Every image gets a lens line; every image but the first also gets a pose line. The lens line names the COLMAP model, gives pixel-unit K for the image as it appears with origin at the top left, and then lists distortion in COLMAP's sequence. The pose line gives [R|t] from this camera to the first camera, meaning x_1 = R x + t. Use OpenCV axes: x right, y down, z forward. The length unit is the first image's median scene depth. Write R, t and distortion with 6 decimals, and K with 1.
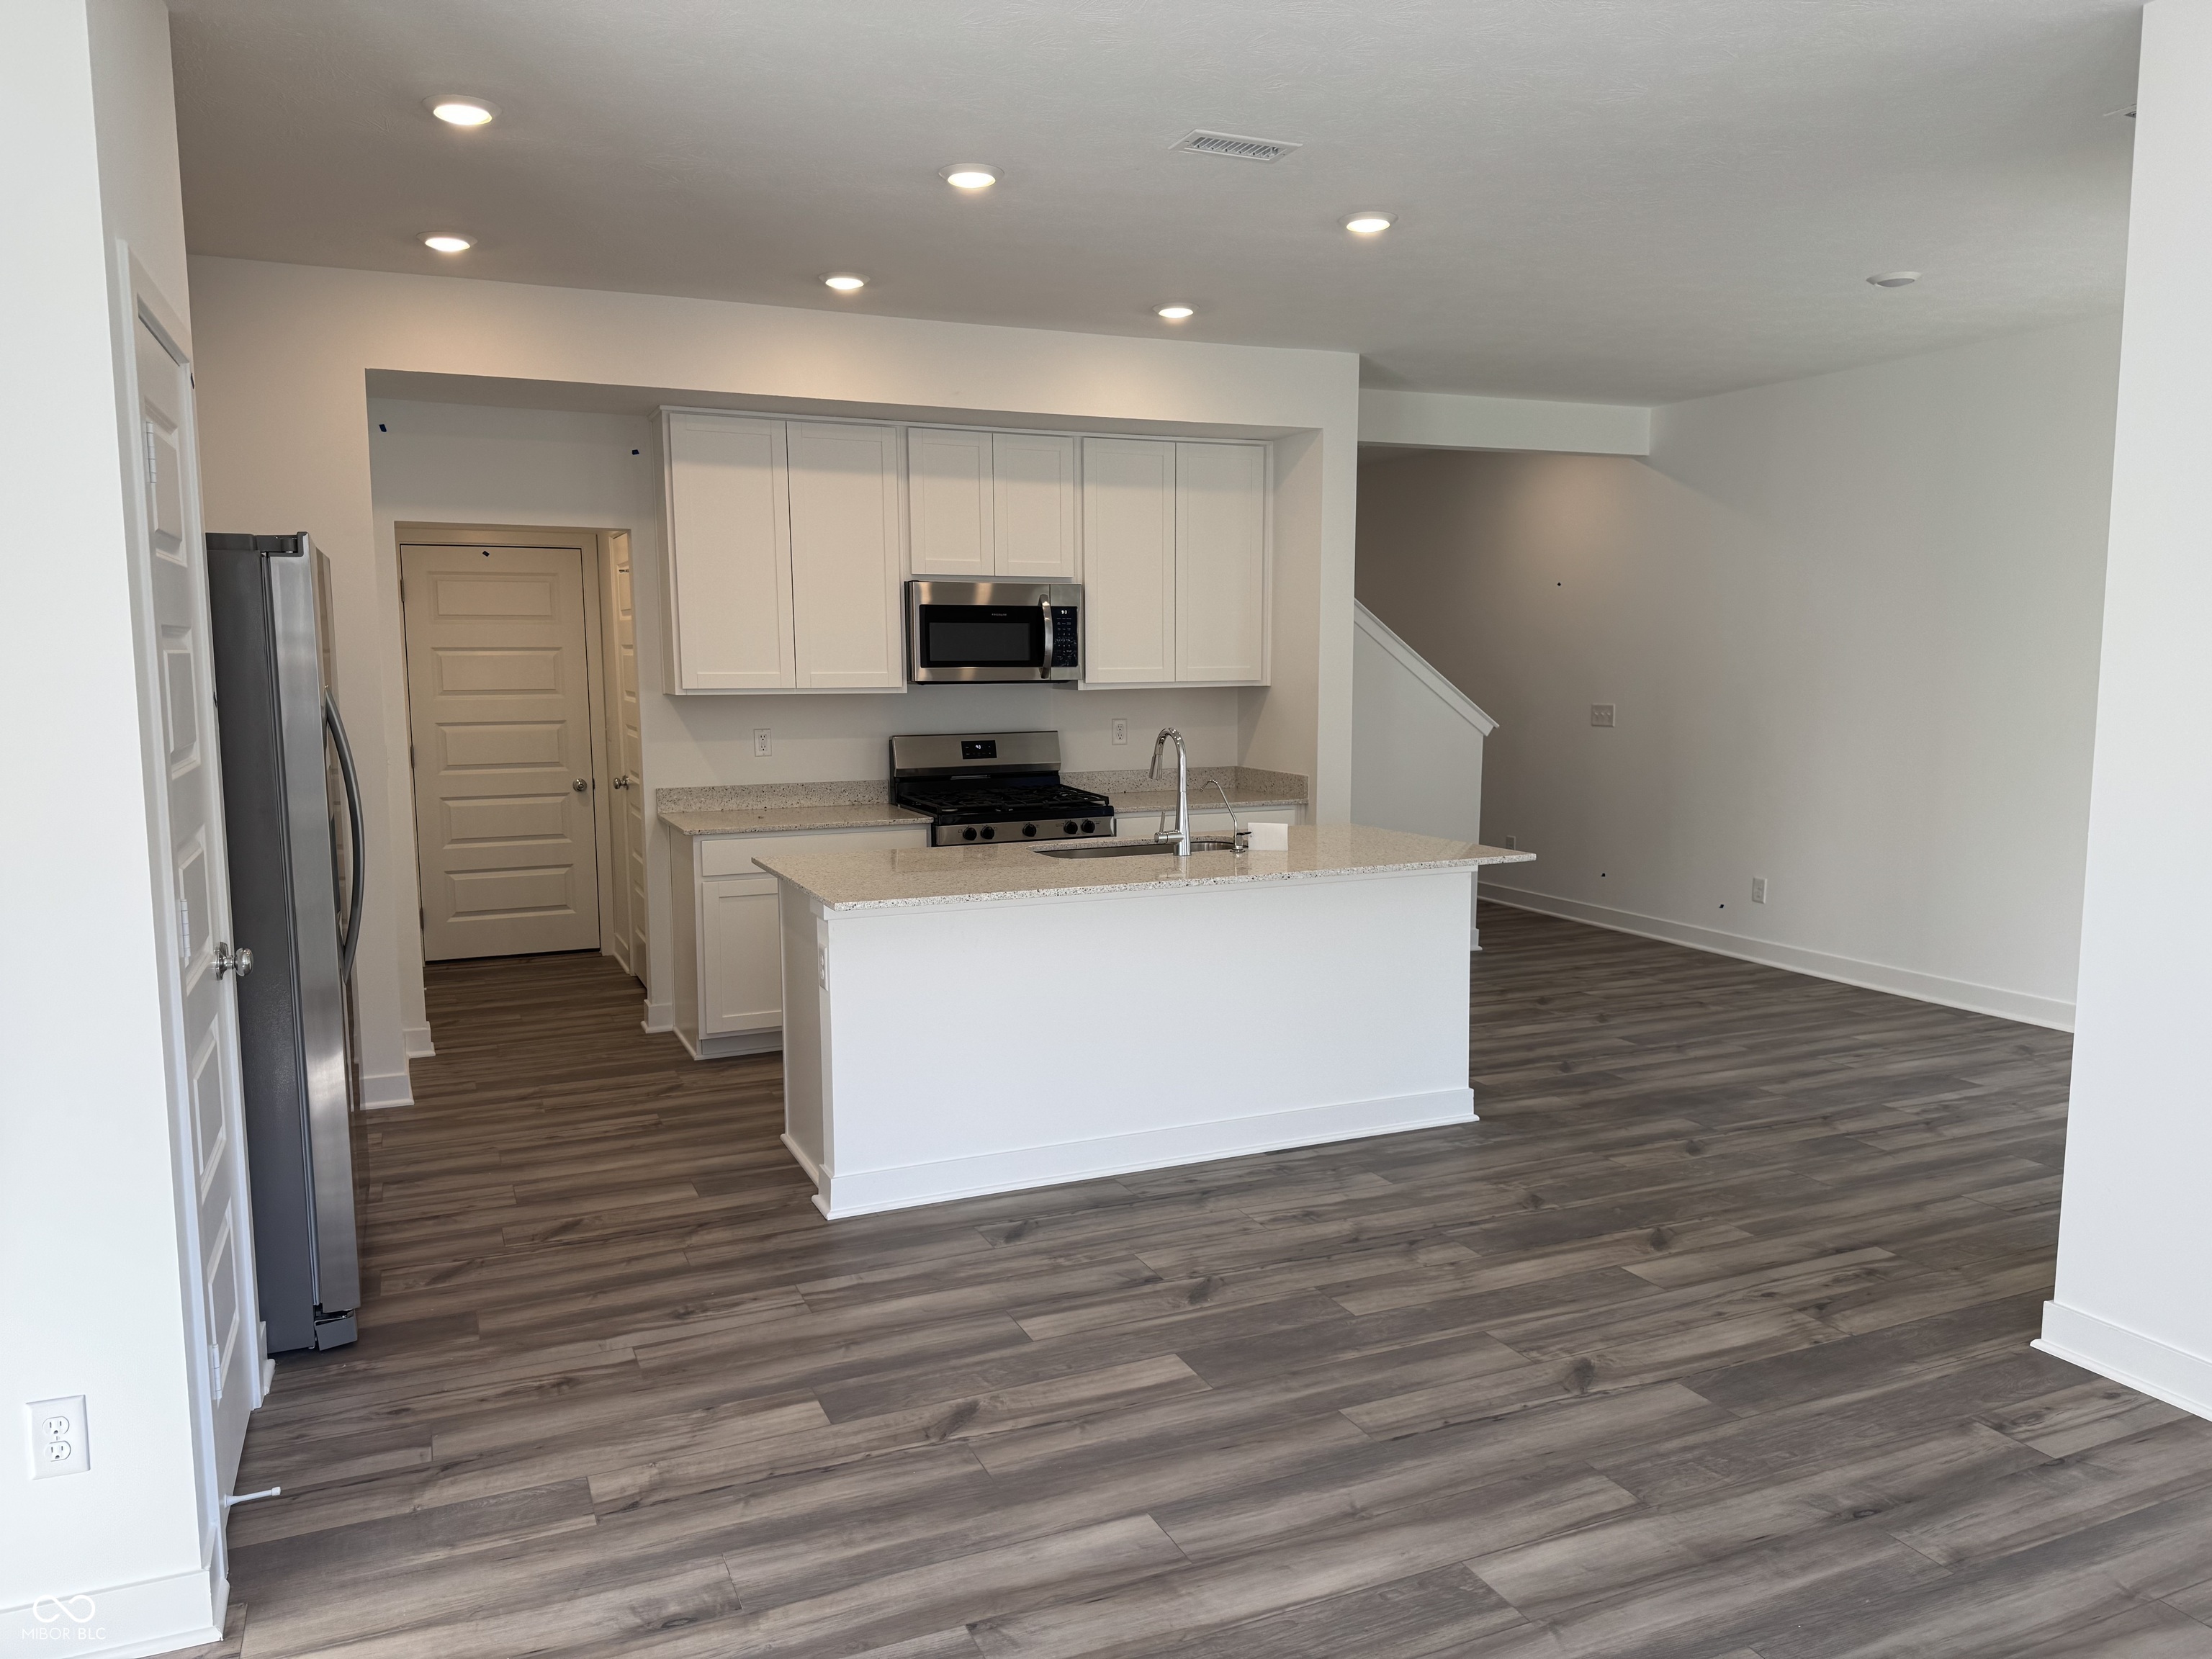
lens RADIAL K [[1569.6, 0, 1106.0], [0, 1569.6, 829.5], [0, 0, 1]] dist [-0.006236, -0.004926]
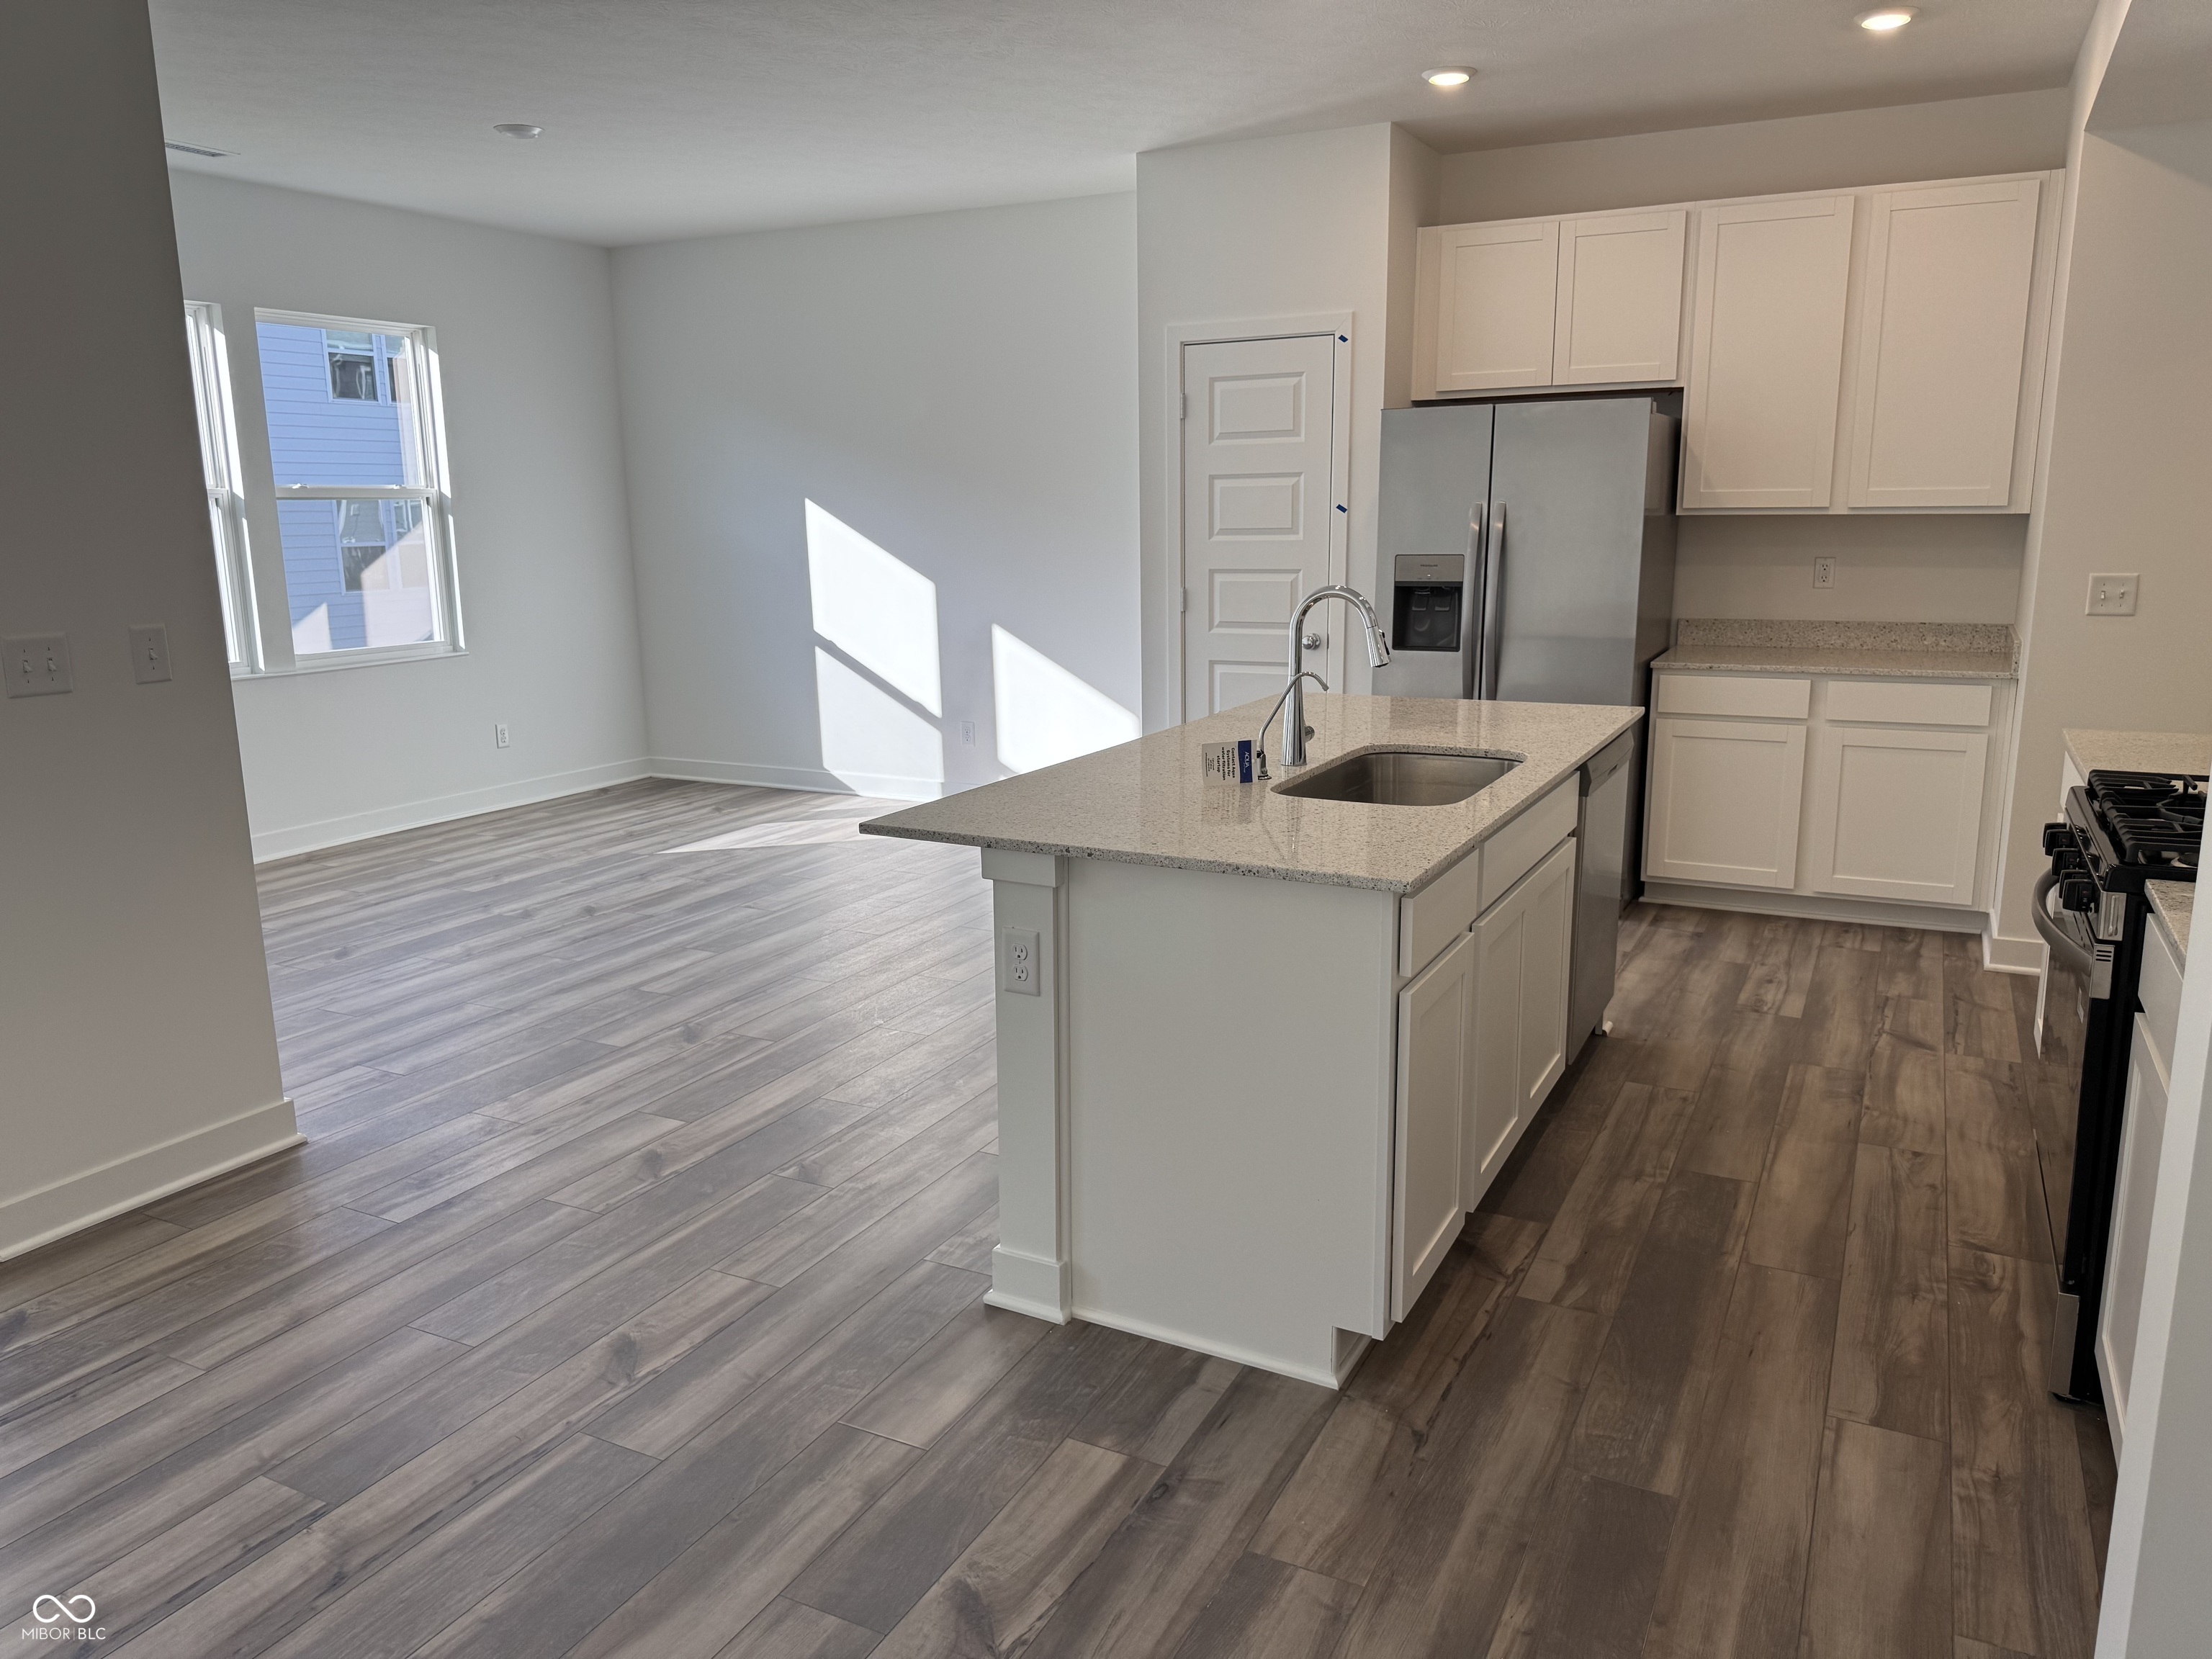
lens RADIAL K [[1569.6, 0, 1106.0], [0, 1569.6, 829.5], [0, 0, 1]] dist [-0.006236, -0.004926]
pose [[-0.783134, 0.144773, -0.604766, 0.654325], [-0.057479, 0.951507, 0.302209, -0.195602], [0.619191, 0.271432, -0.736836, 1.742108]]
